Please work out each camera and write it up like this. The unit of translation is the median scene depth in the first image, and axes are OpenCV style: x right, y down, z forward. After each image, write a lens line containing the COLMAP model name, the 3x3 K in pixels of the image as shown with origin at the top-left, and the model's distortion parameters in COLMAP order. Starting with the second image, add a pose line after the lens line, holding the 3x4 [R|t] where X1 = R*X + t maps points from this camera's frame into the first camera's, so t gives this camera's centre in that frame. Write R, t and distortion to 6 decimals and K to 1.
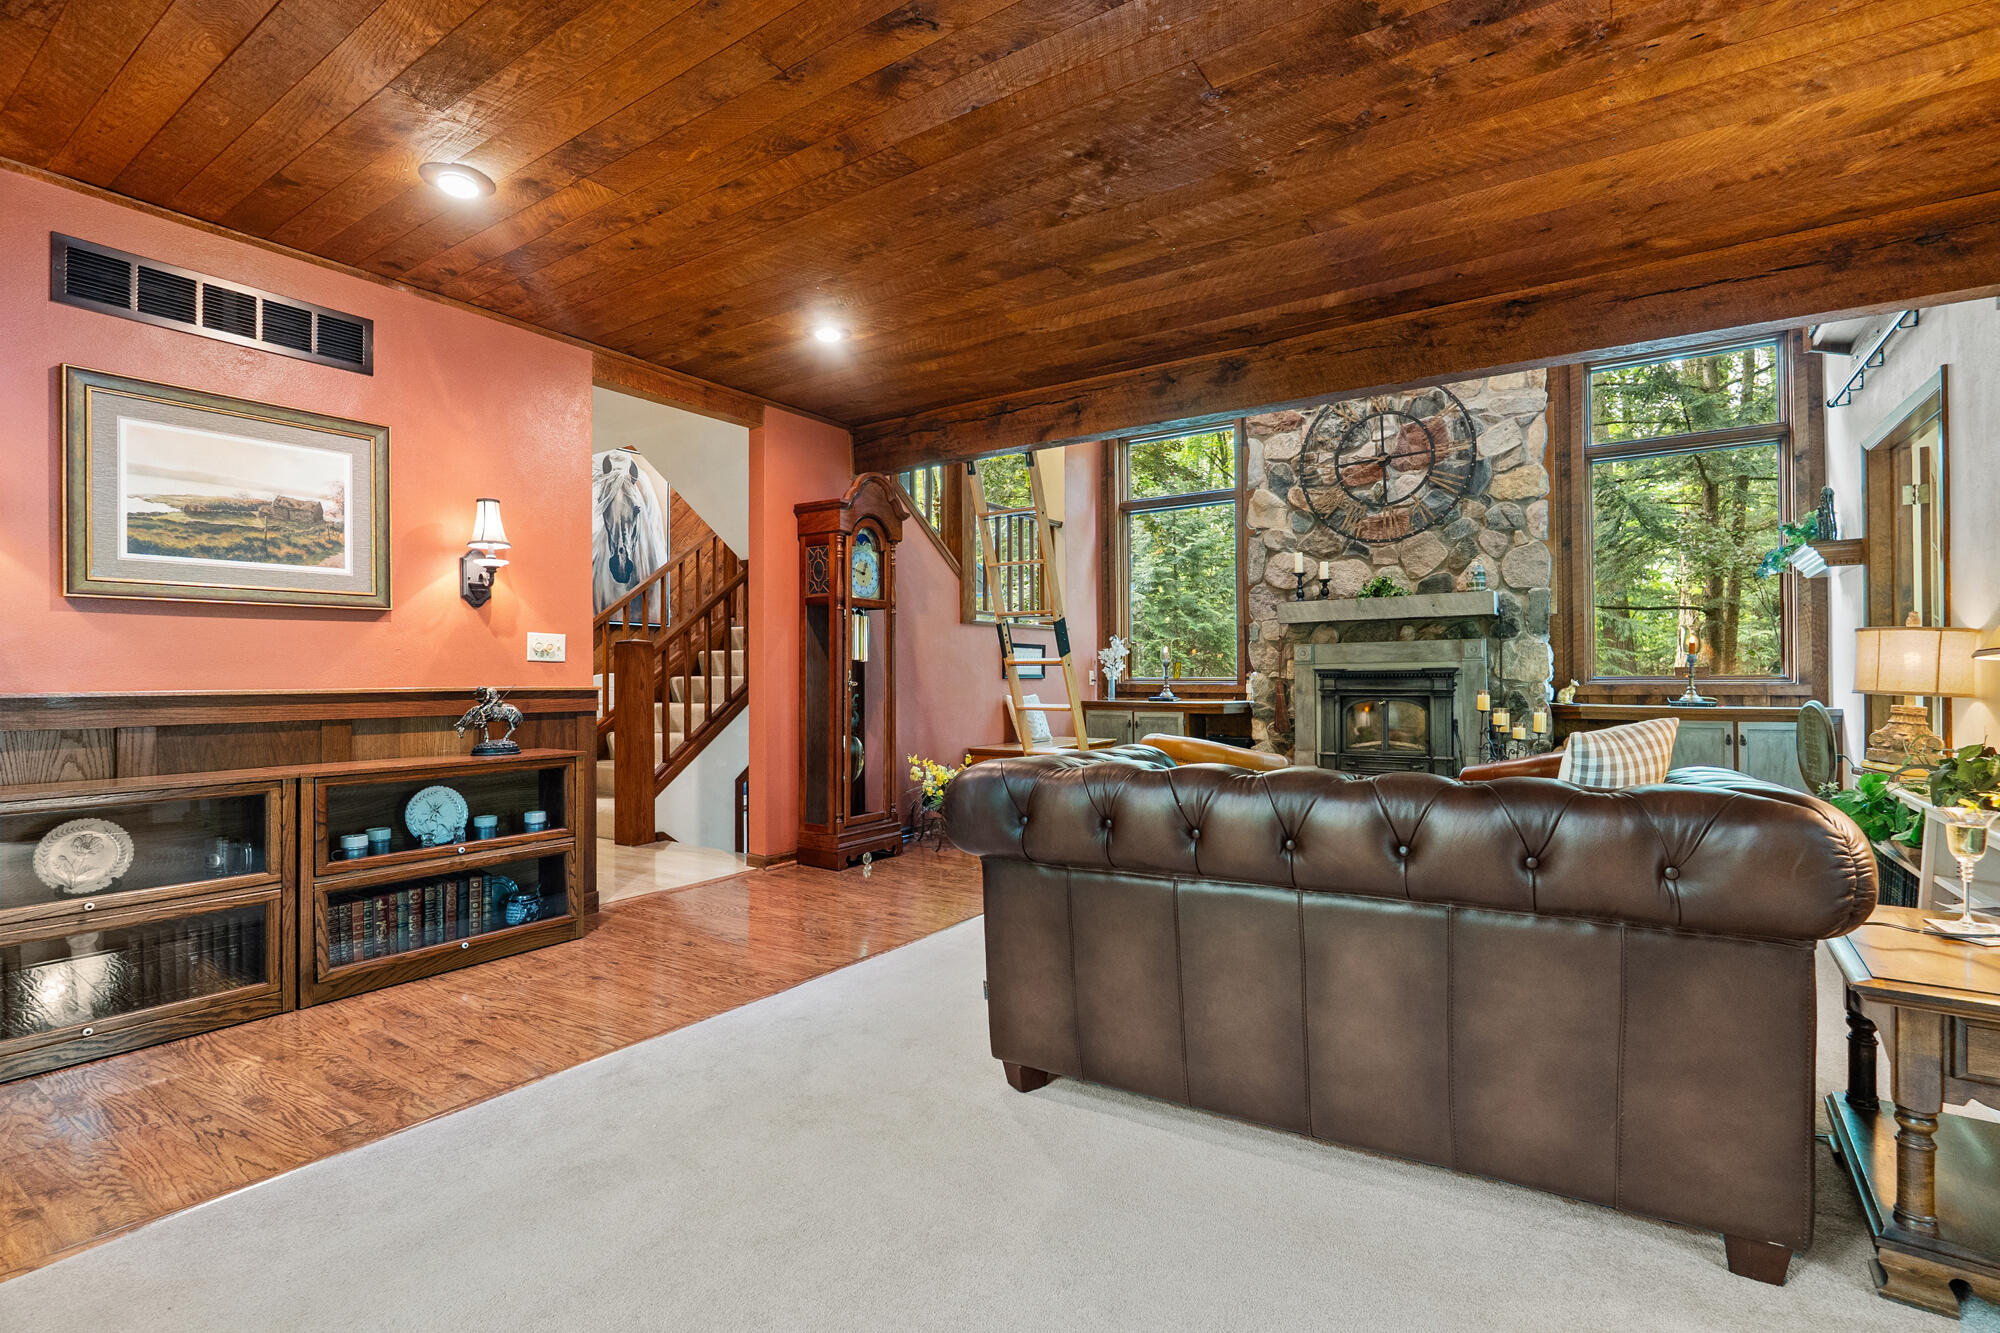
lens RADIAL K [[920.0, 0, 1016.1], [0, 920.0, 666.8], [0, 0, 1]] dist [-0.013815, 0.002086]
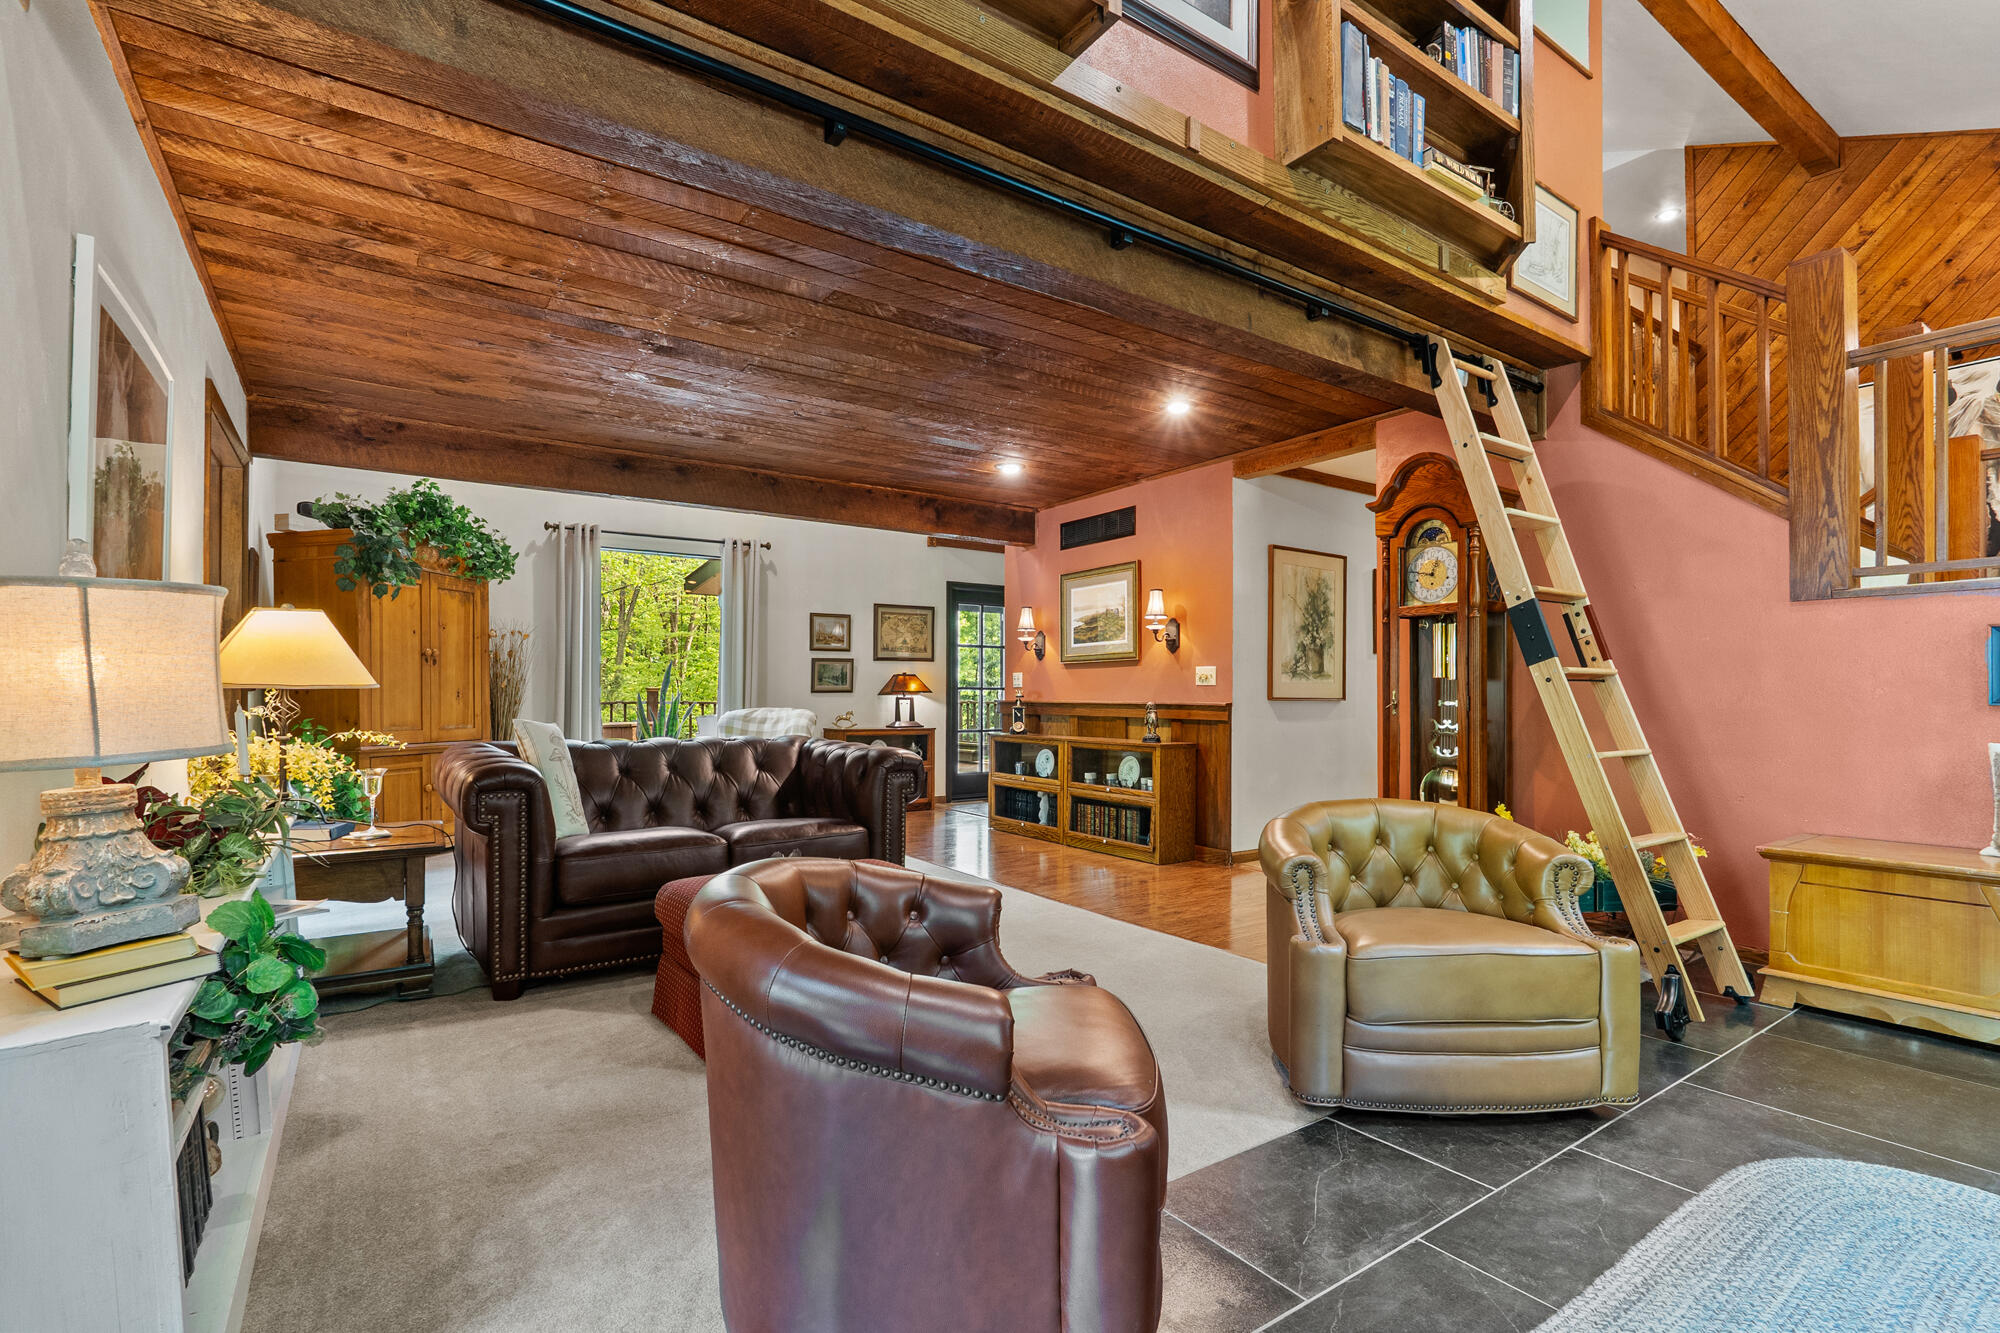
lens RADIAL K [[920.0, 0, 1018.4], [0, 920.0, 686.7], [0, 0, 1]] dist [-0.013815, 0.002086]
pose [[-0.368215, 0.007791, -0.929708, 1.169593], [0.019697, 0.999806, 0.000577, -0.012601], [0.929532, -0.018100, -0.368297, 1.500022]]
